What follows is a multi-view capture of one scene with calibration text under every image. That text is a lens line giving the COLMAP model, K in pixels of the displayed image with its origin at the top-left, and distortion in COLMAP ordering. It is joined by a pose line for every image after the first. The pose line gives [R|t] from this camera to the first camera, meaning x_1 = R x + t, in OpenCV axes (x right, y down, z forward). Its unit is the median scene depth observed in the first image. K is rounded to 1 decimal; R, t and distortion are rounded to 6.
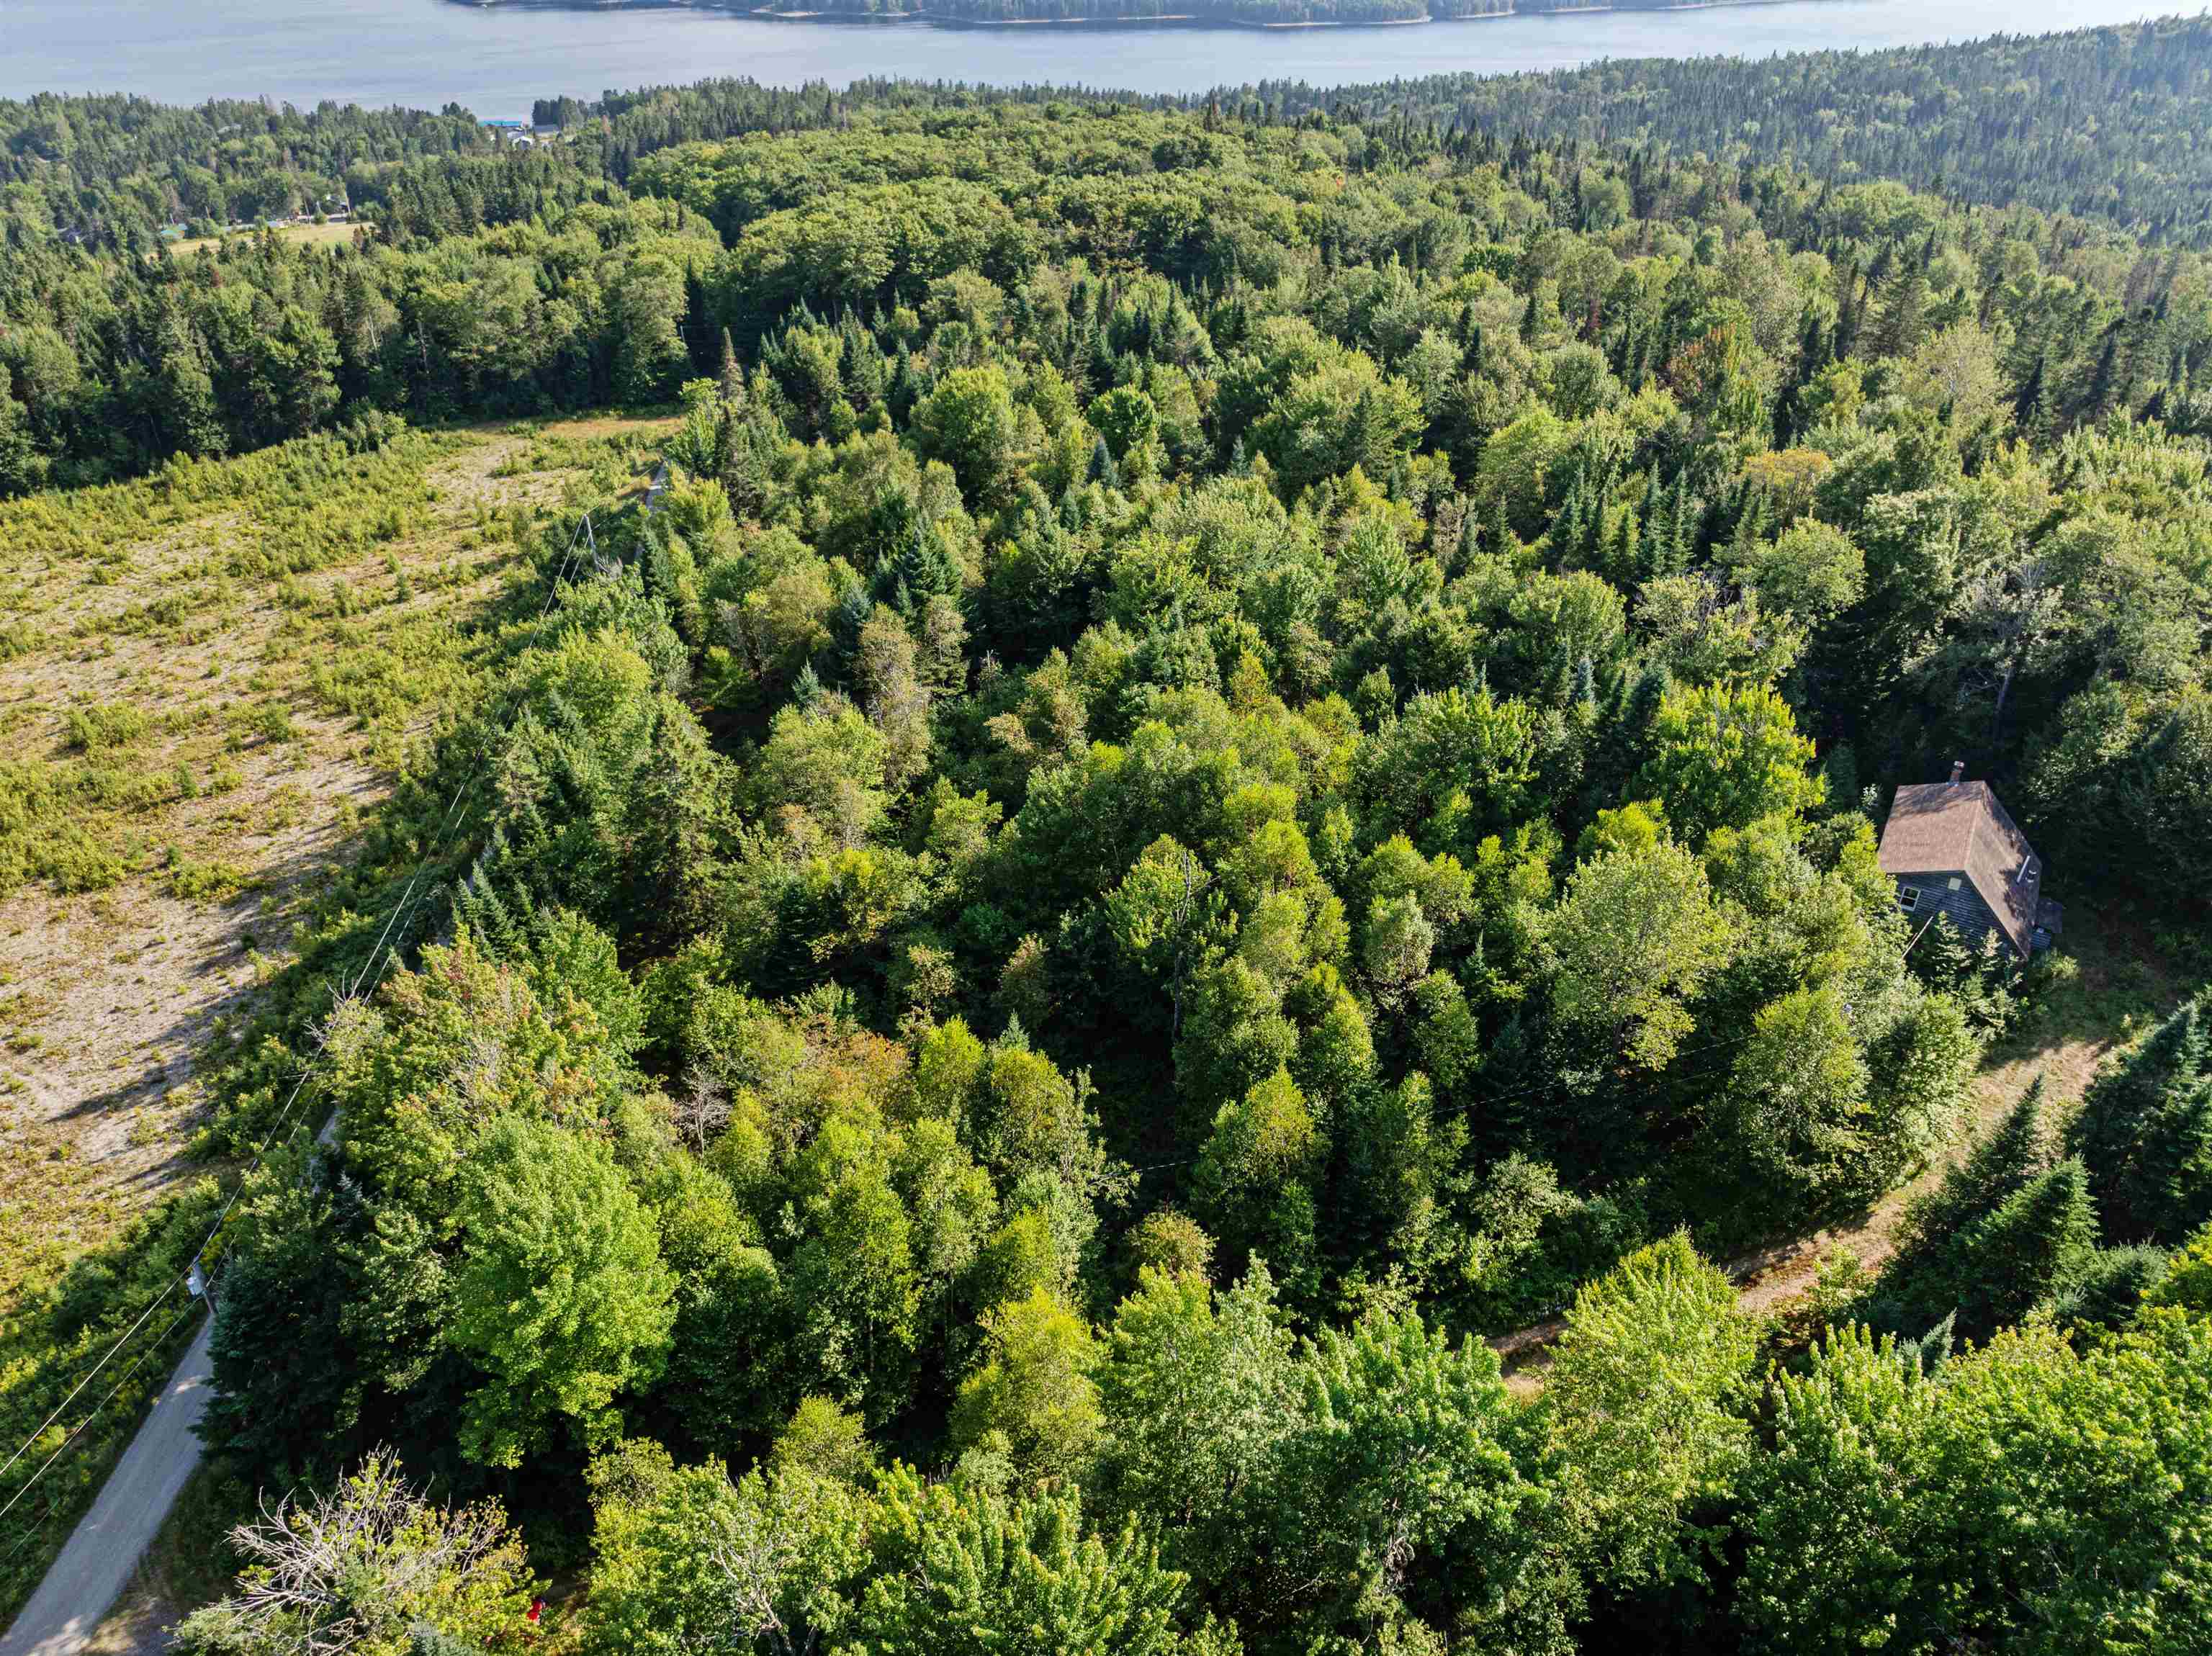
lens RADIAL K [[1558.4, 0, 1123.5], [0, 1558.4, 810.0], [0, 0, 1]] dist [-0.045405, 0.015410]
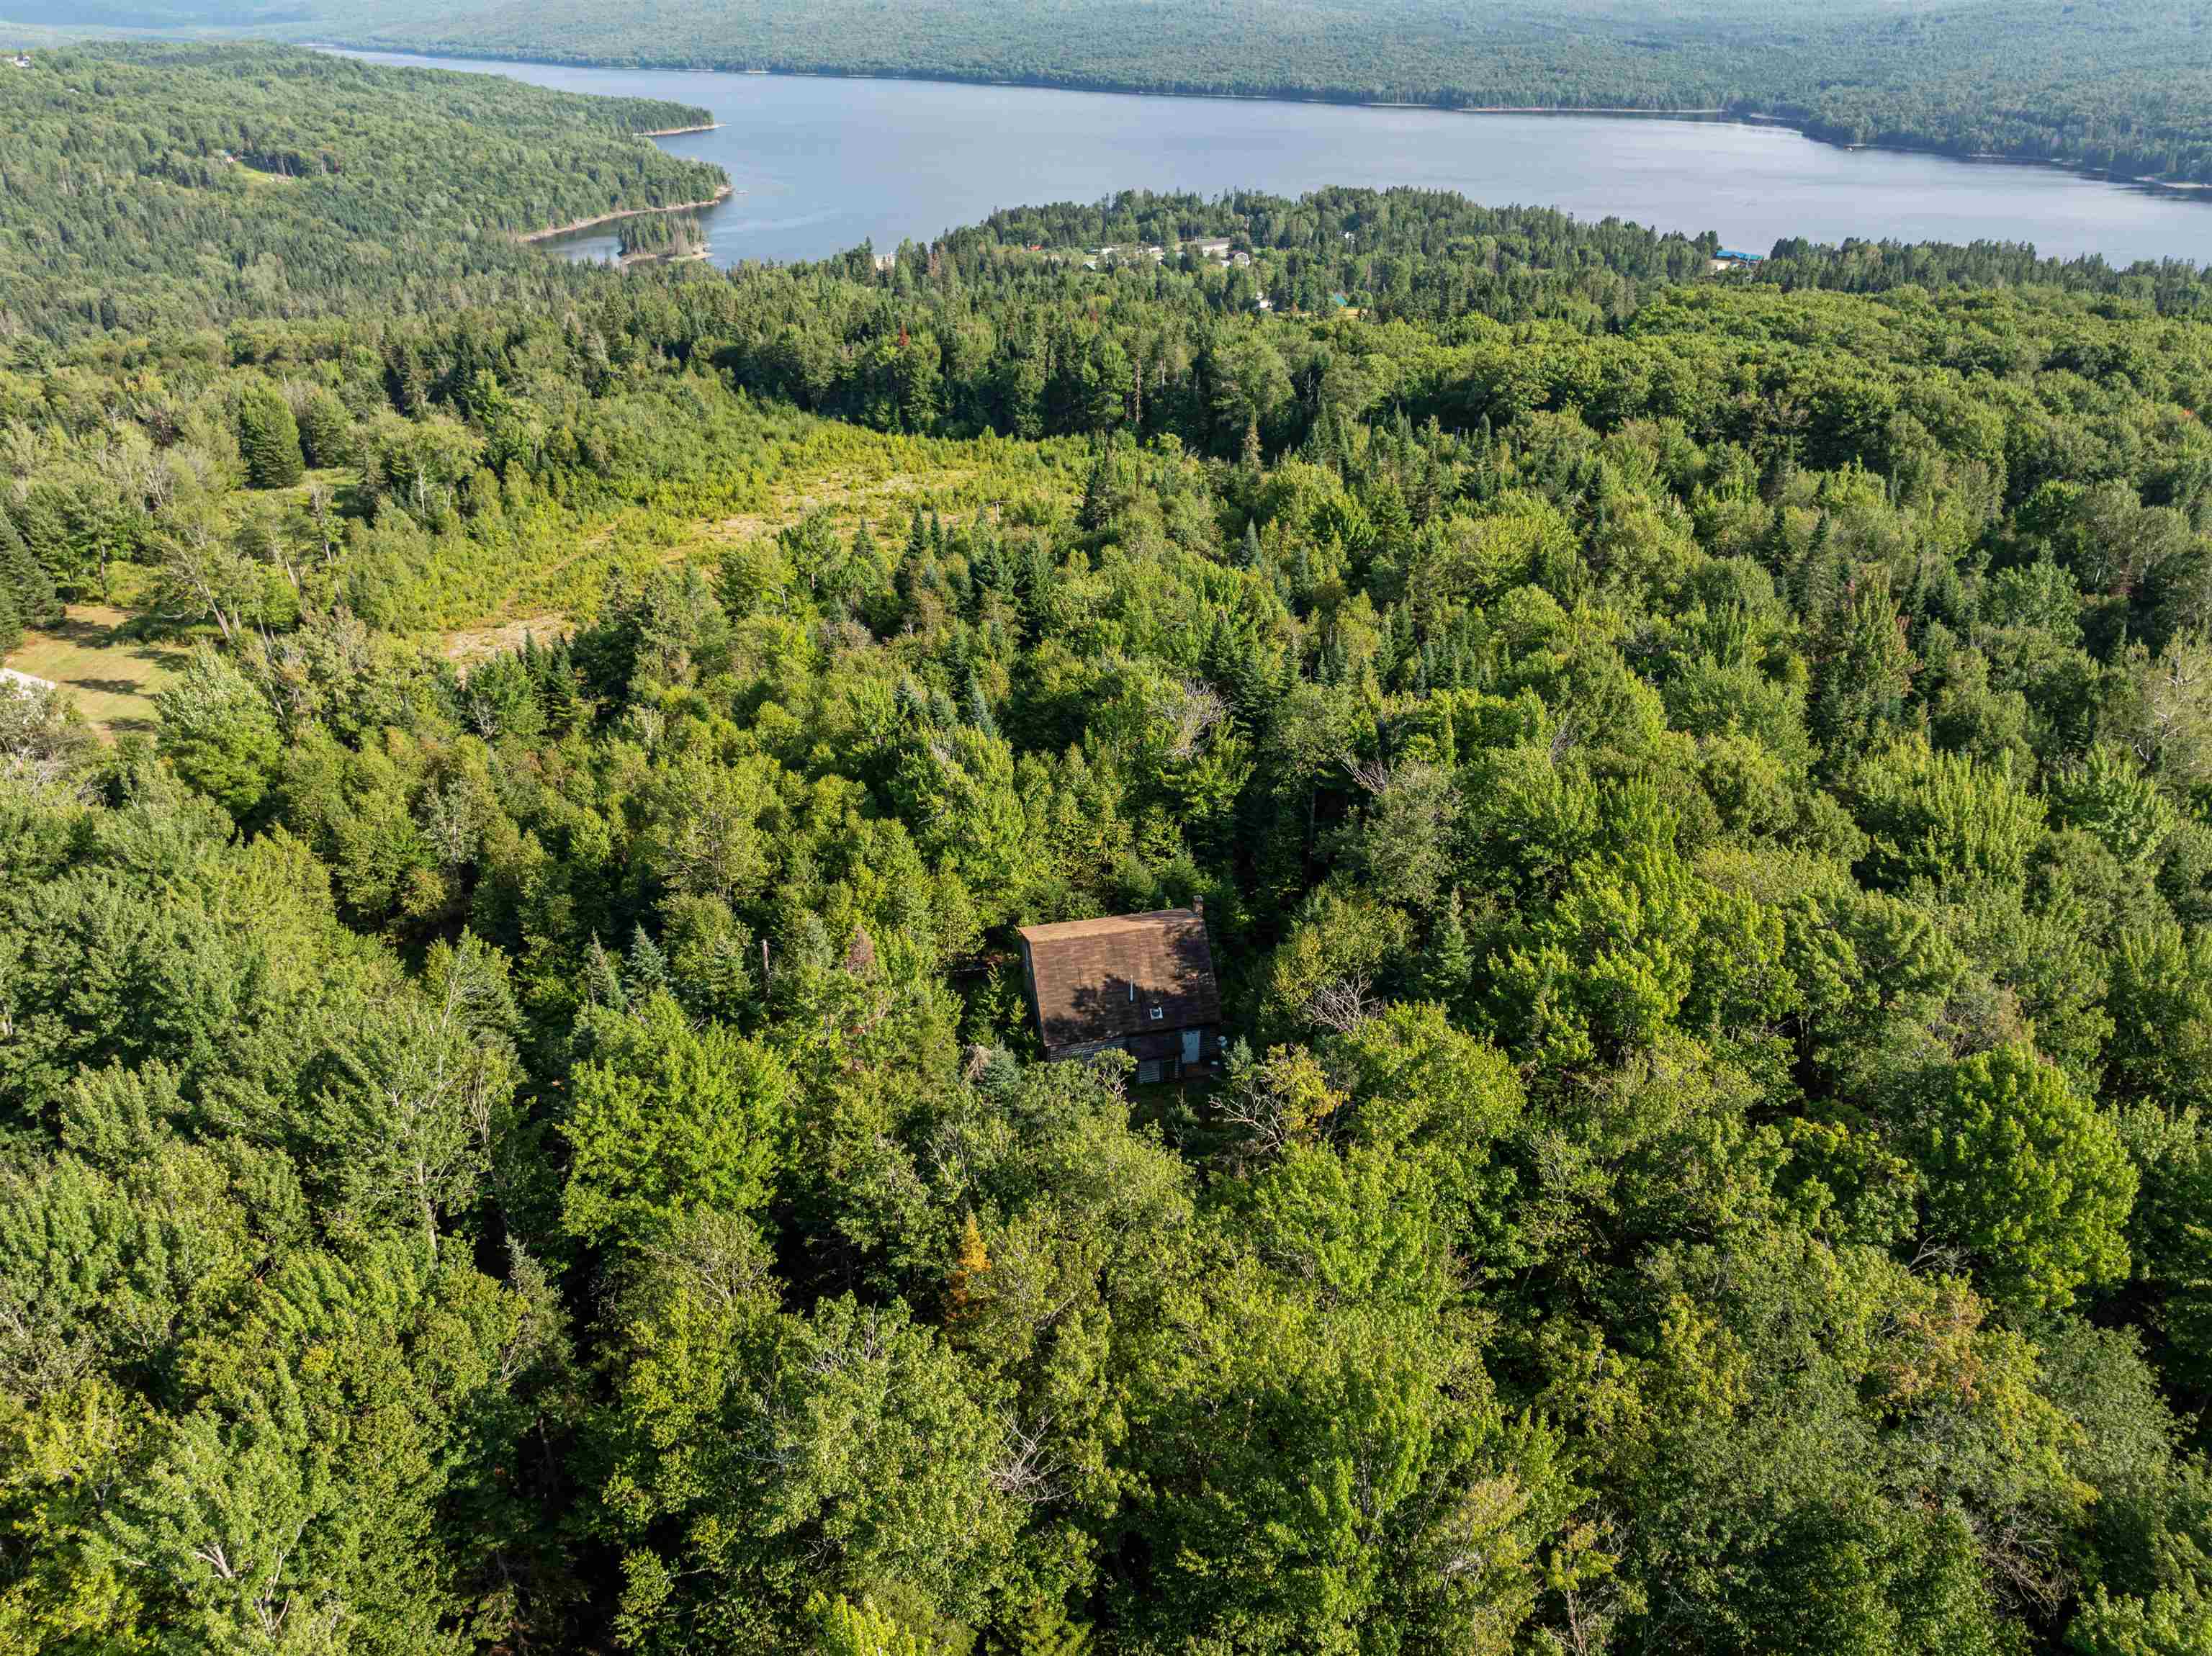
lens RADIAL K [[1558.4, 0, 1116.6], [0, 1558.4, 811.6], [0, 0, 1]] dist [-0.045405, 0.015410]
pose [[0.689696, 0.337781, -0.640487, 0.874684], [-0.383591, 0.920655, 0.072474, -0.105140], [0.614148, 0.195700, 0.764542, 0.110269]]
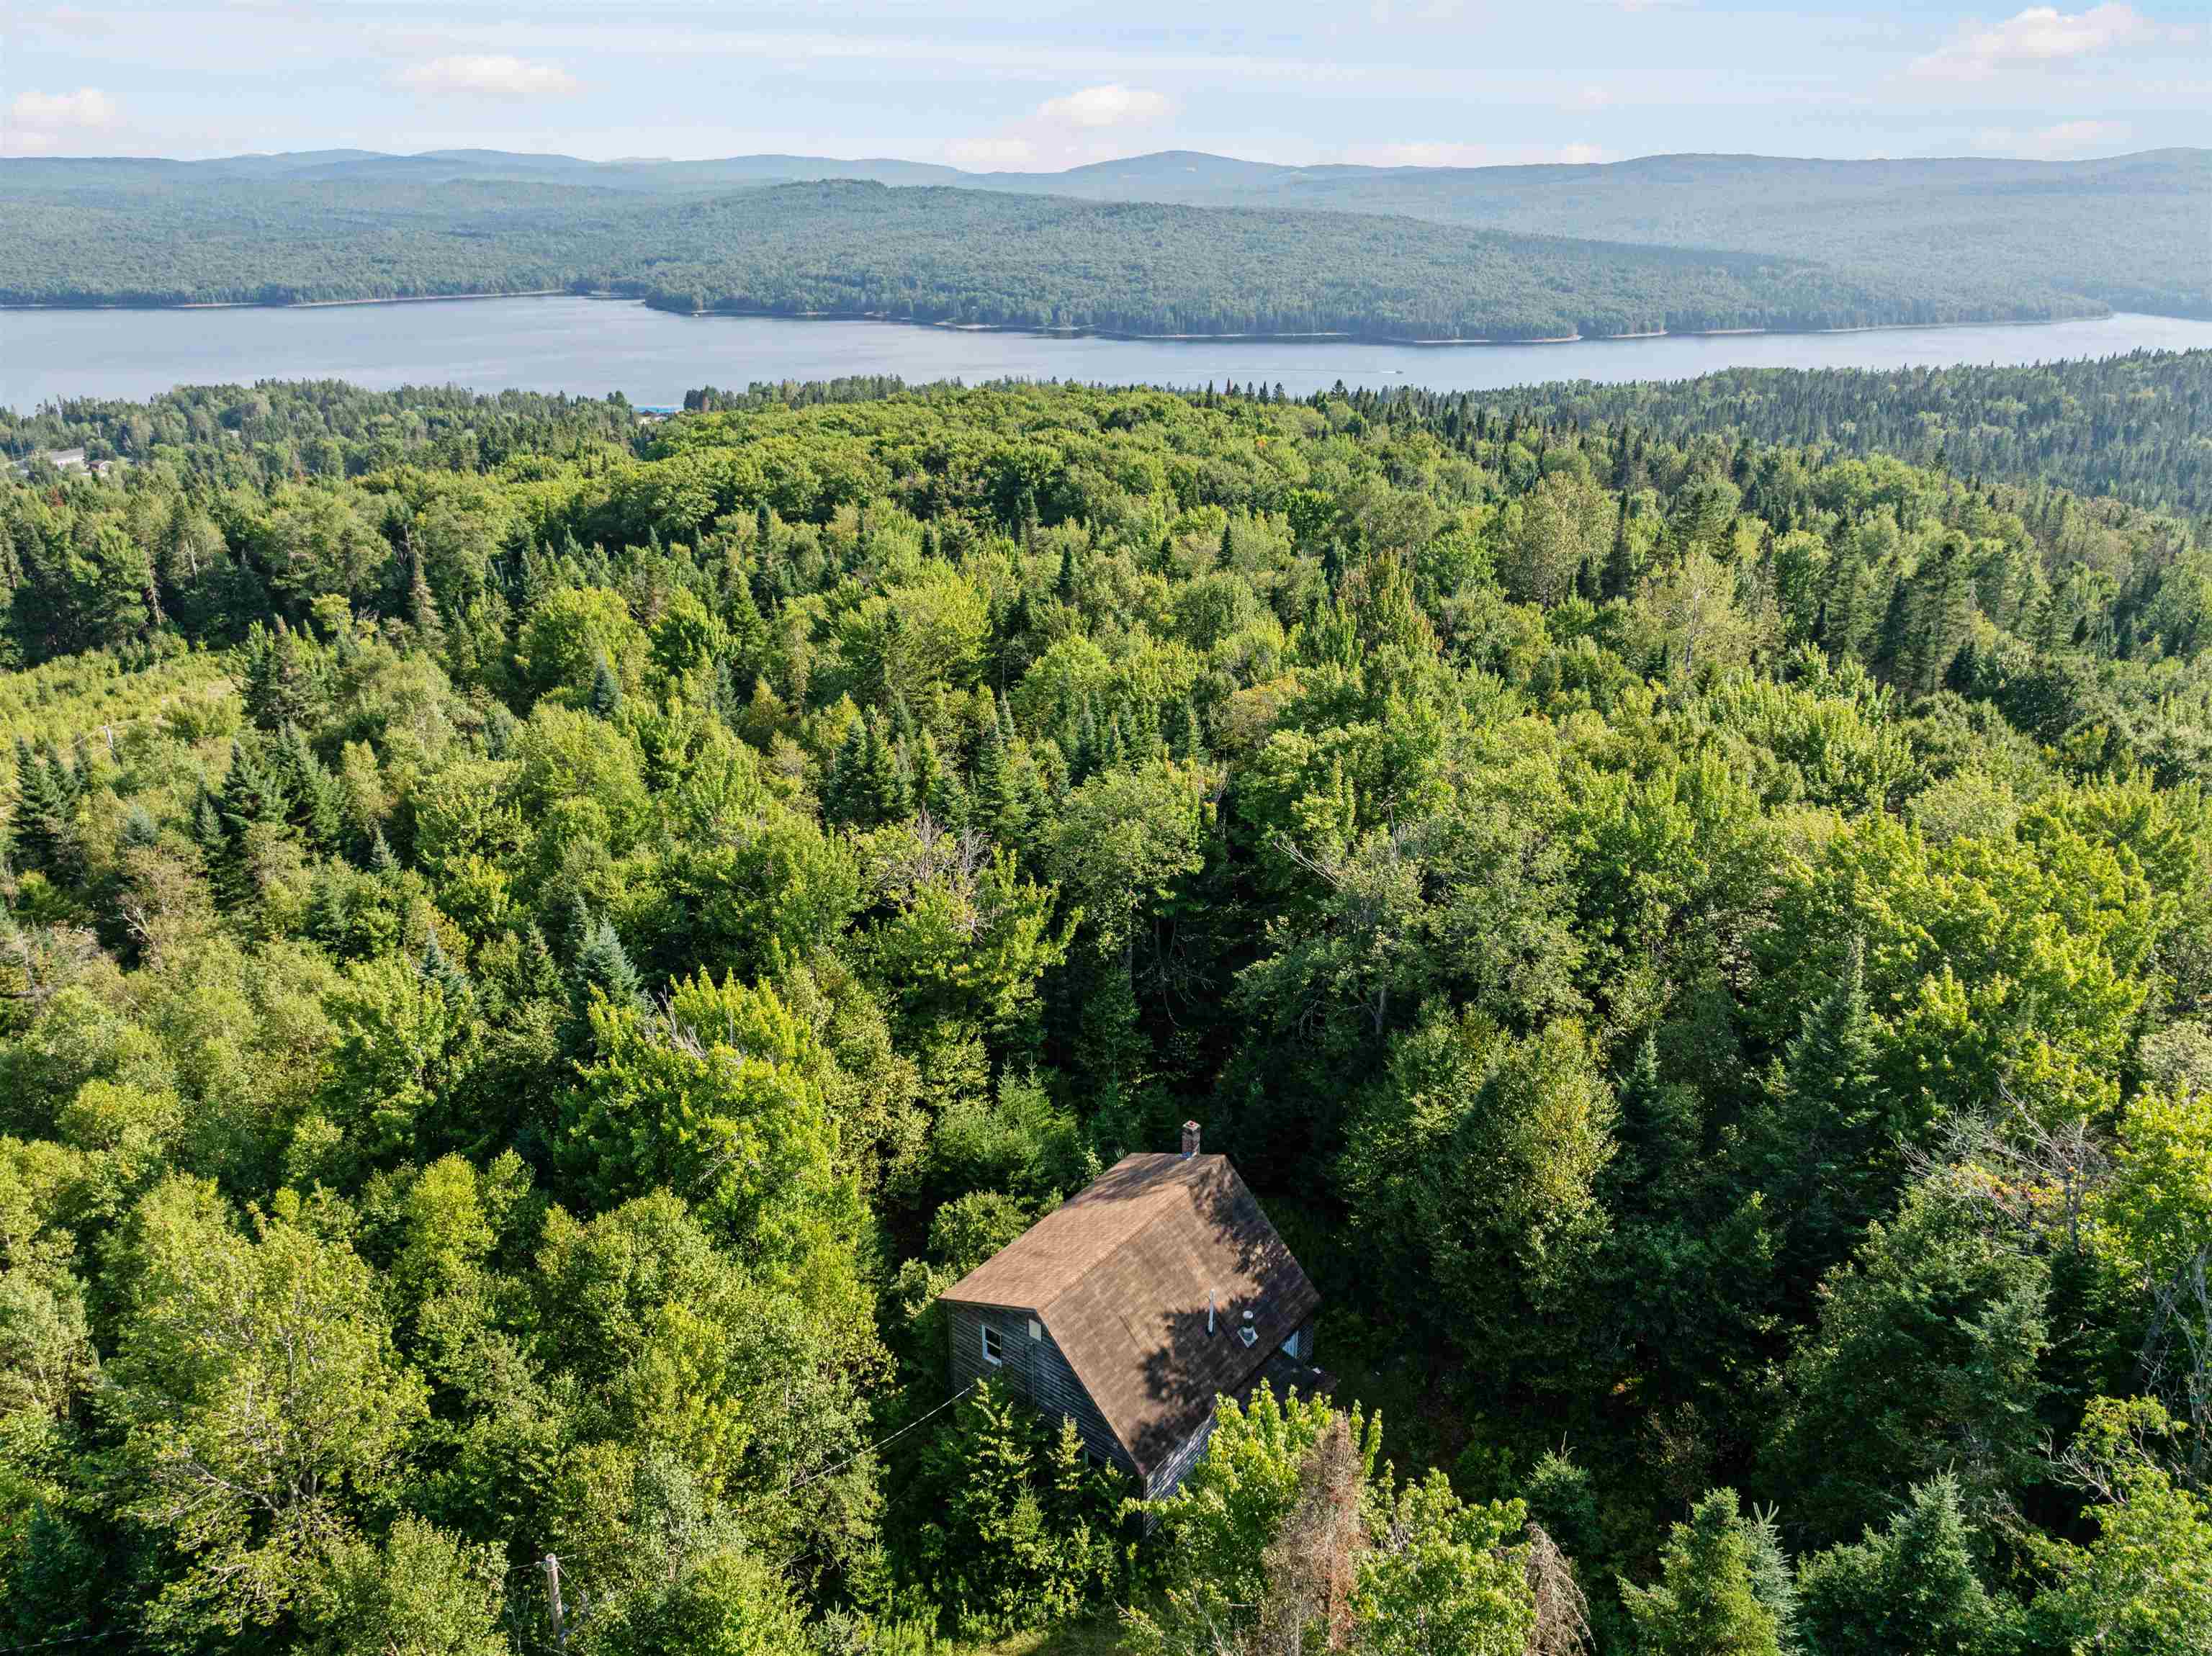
lens RADIAL K [[1558.4, 0, 1113.9], [0, 1558.4, 816.9], [0, 0, 1]] dist [-0.045405, 0.015410]
pose [[0.992146, 0.045896, -0.116357, 0.436263], [-0.065743, 0.982735, -0.172942, -0.031790], [0.106411, 0.179233, 0.978035, 0.261490]]
